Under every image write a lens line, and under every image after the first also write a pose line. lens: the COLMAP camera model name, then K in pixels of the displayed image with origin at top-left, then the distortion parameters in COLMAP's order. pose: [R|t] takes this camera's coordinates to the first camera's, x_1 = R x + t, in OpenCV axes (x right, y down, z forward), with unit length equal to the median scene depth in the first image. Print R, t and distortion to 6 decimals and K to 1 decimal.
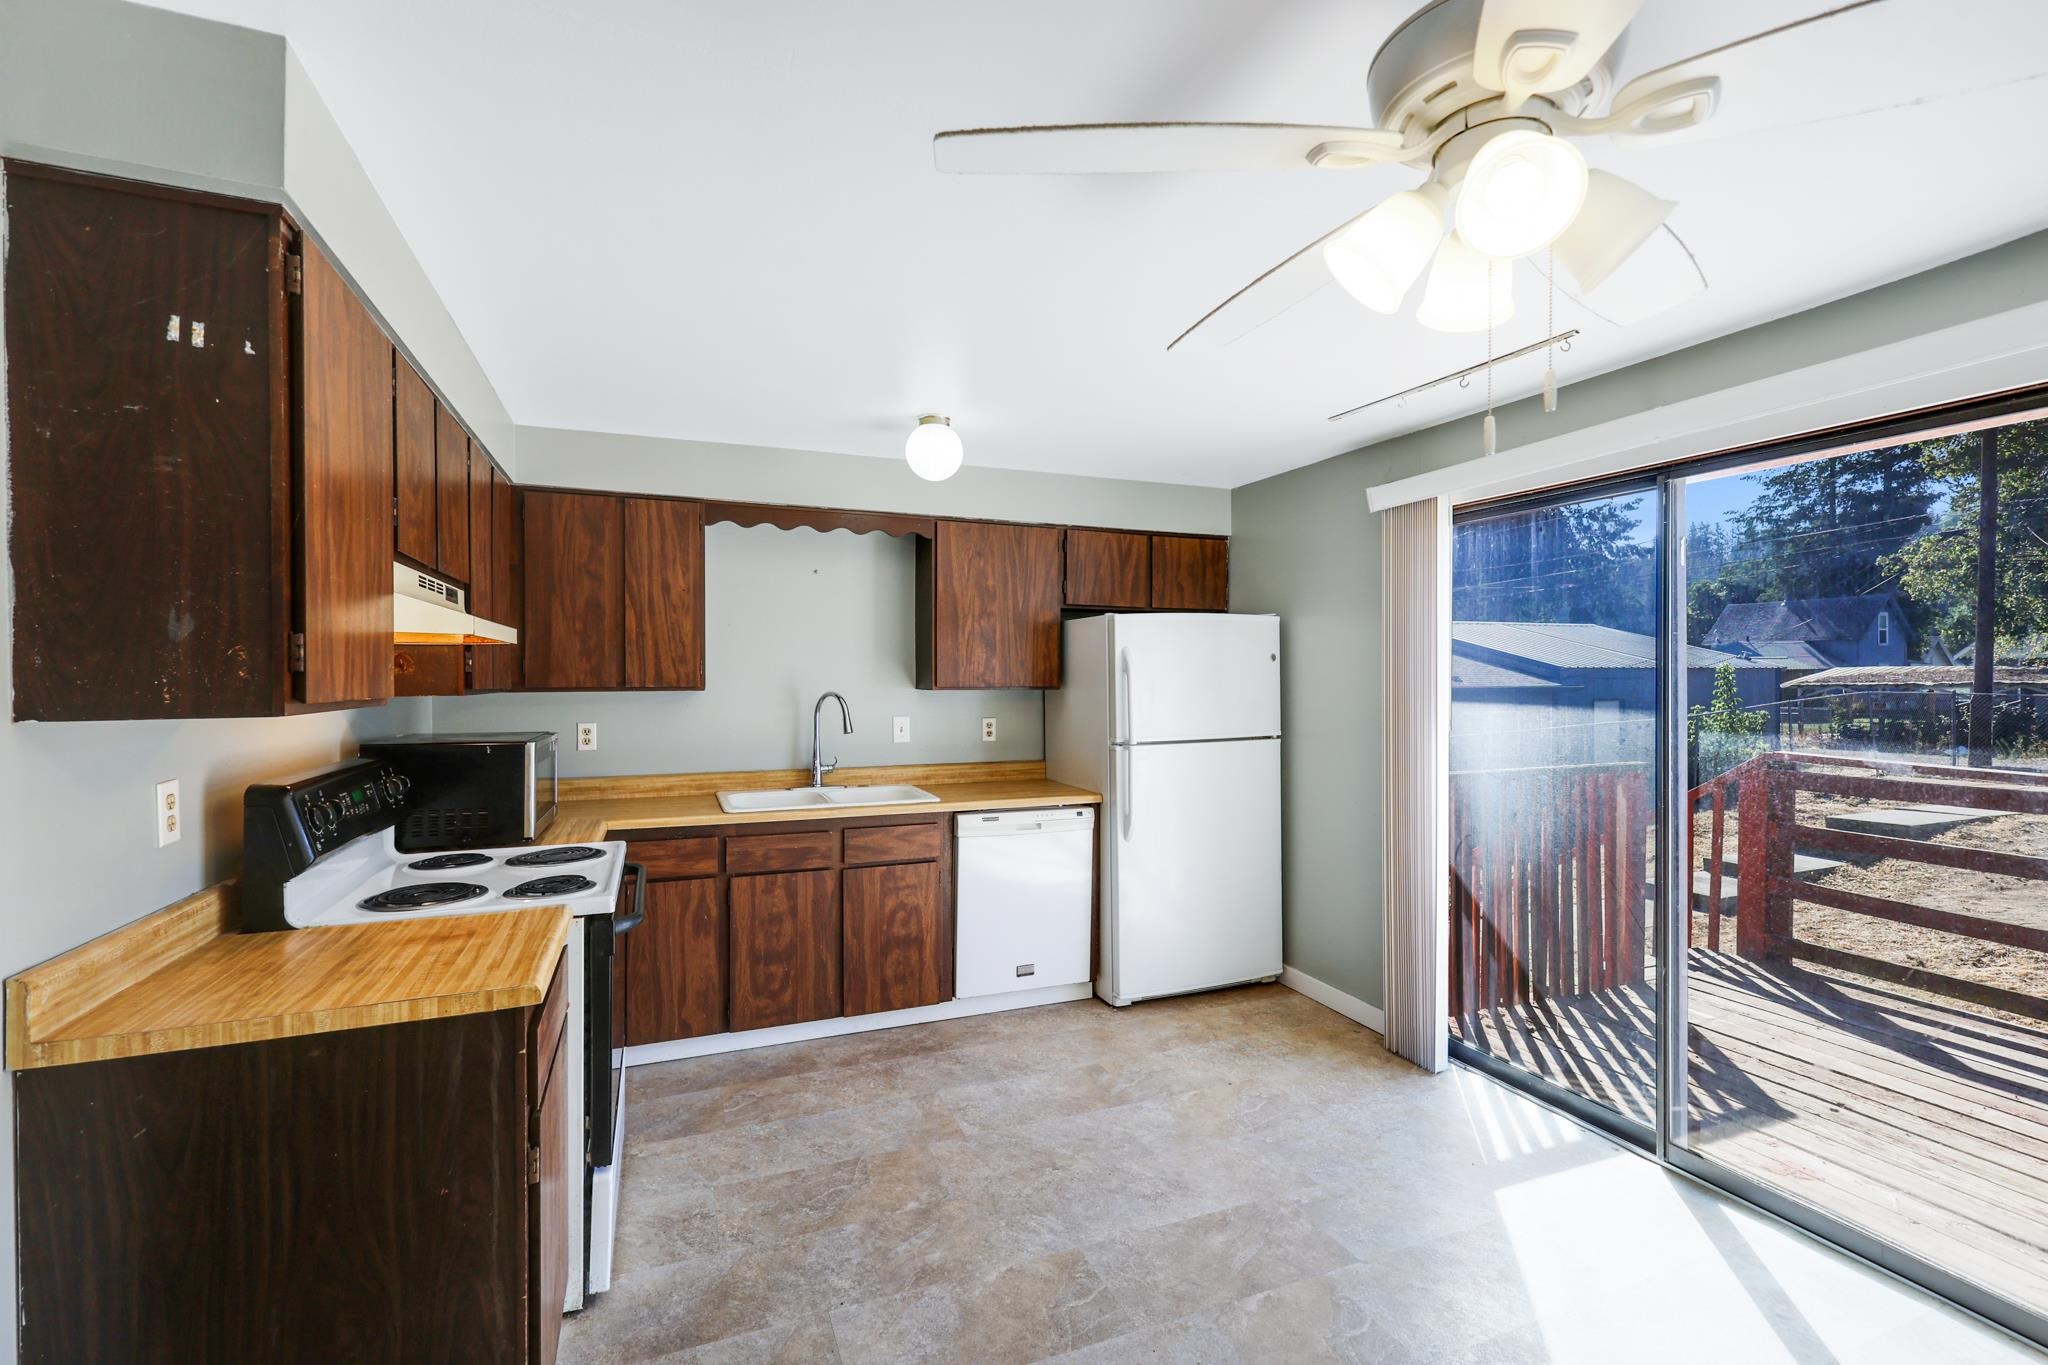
lens RADIAL K [[918.2, 0, 1030.0], [0, 918.2, 681.1], [0, 0, 1]] dist [0.002290, -0.000280]
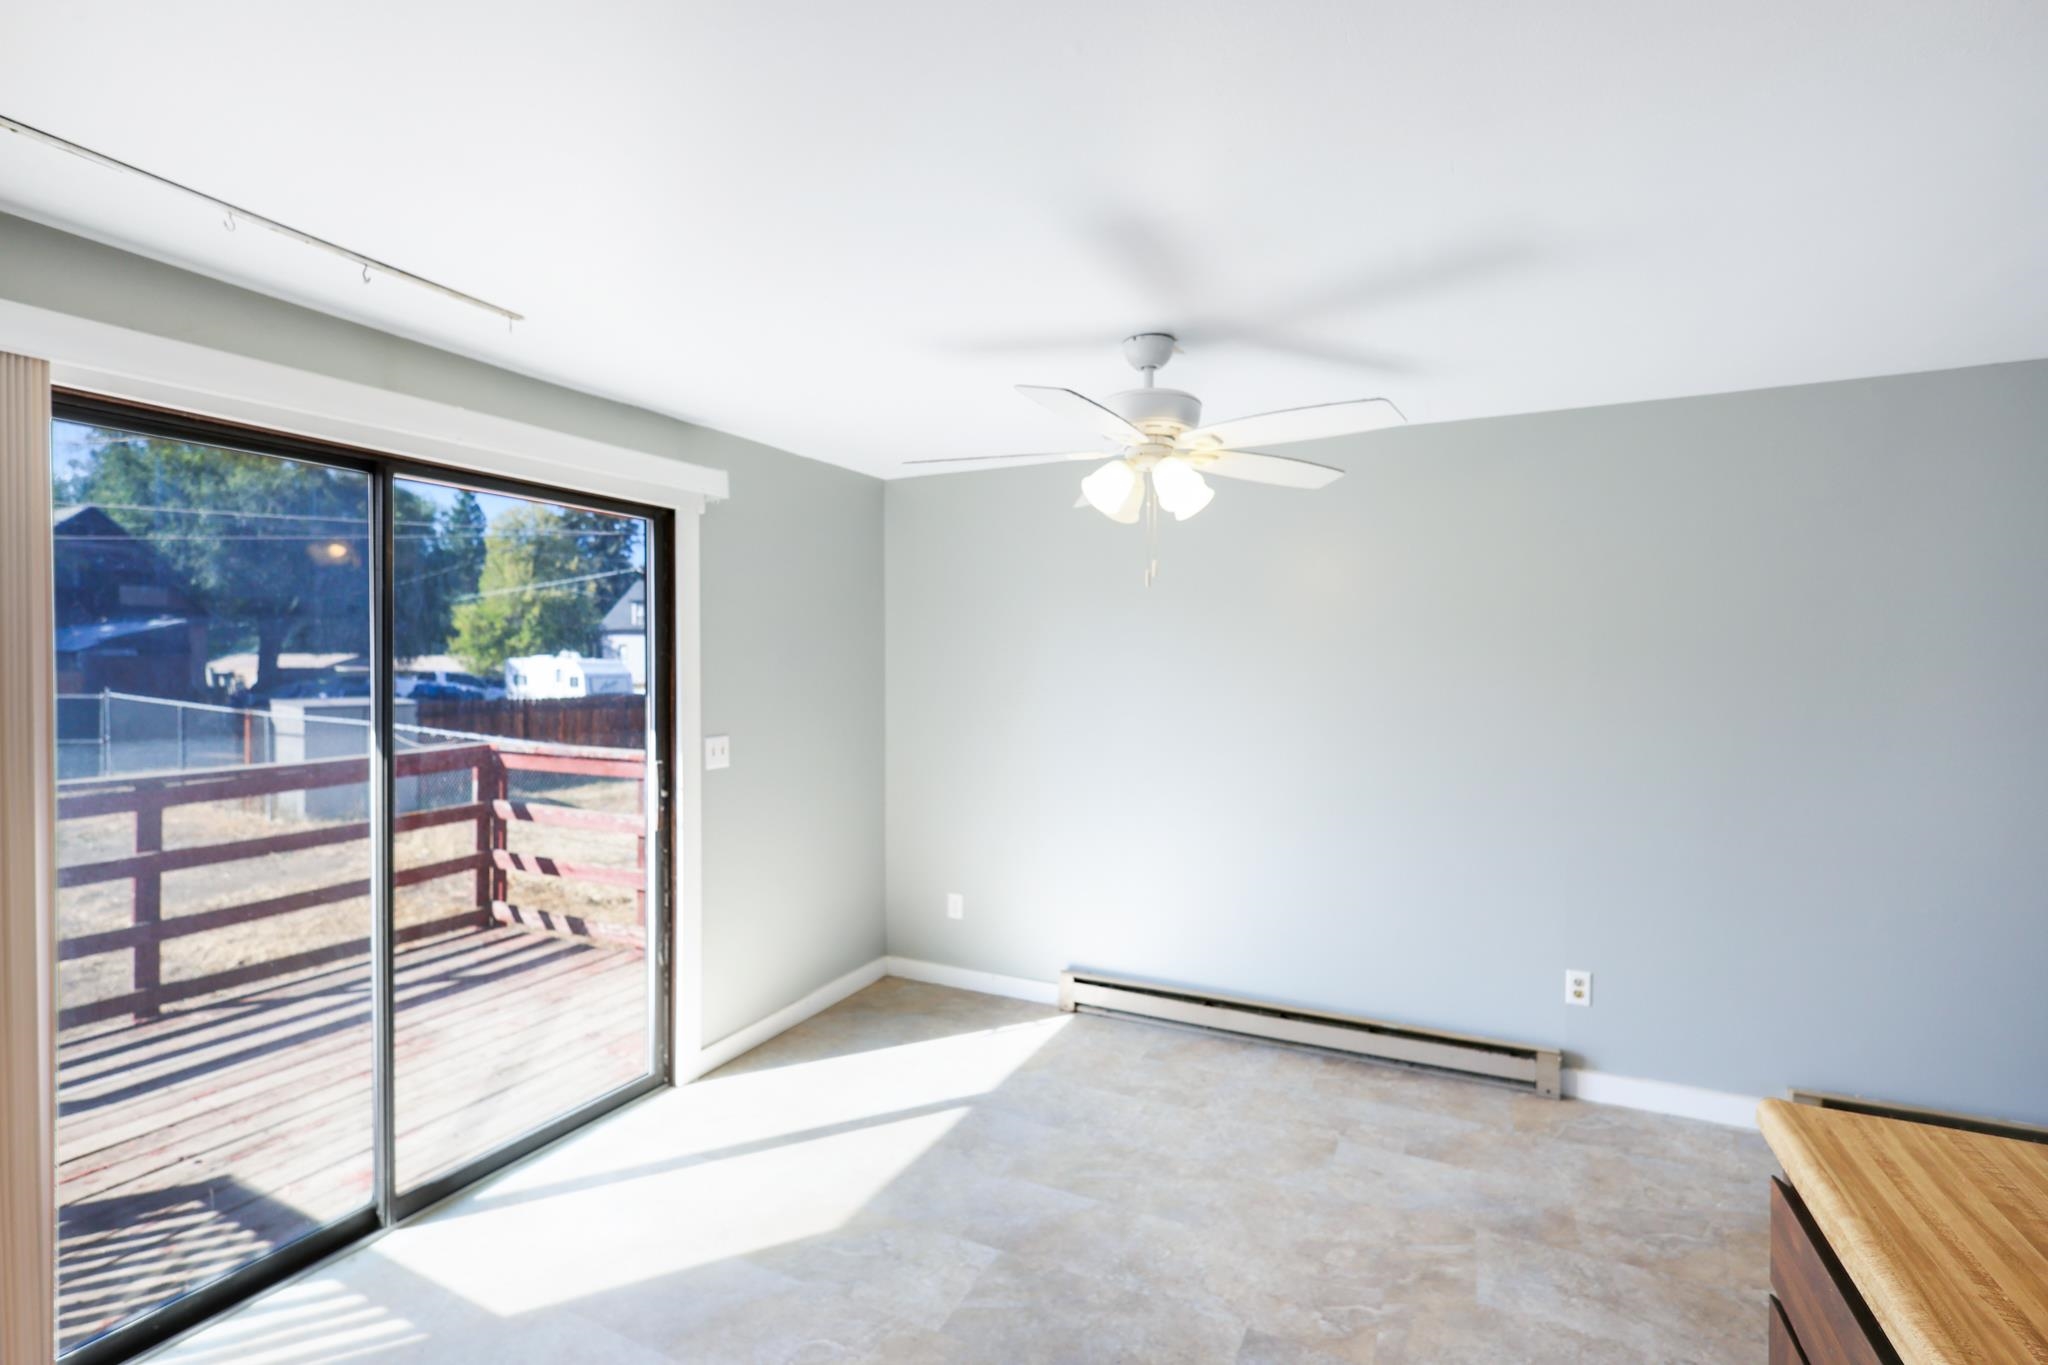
lens RADIAL K [[918.2, 0, 1023.1], [0, 918.2, 678.2], [0, 0, 1]] dist [0.002290, -0.000280]
pose [[-0.657497, -0.001452, 0.753456, -0.371035], [0.002144, 0.999990, 0.003799, -0.016411], [-0.753454, 0.004113, -0.657487, 1.034794]]
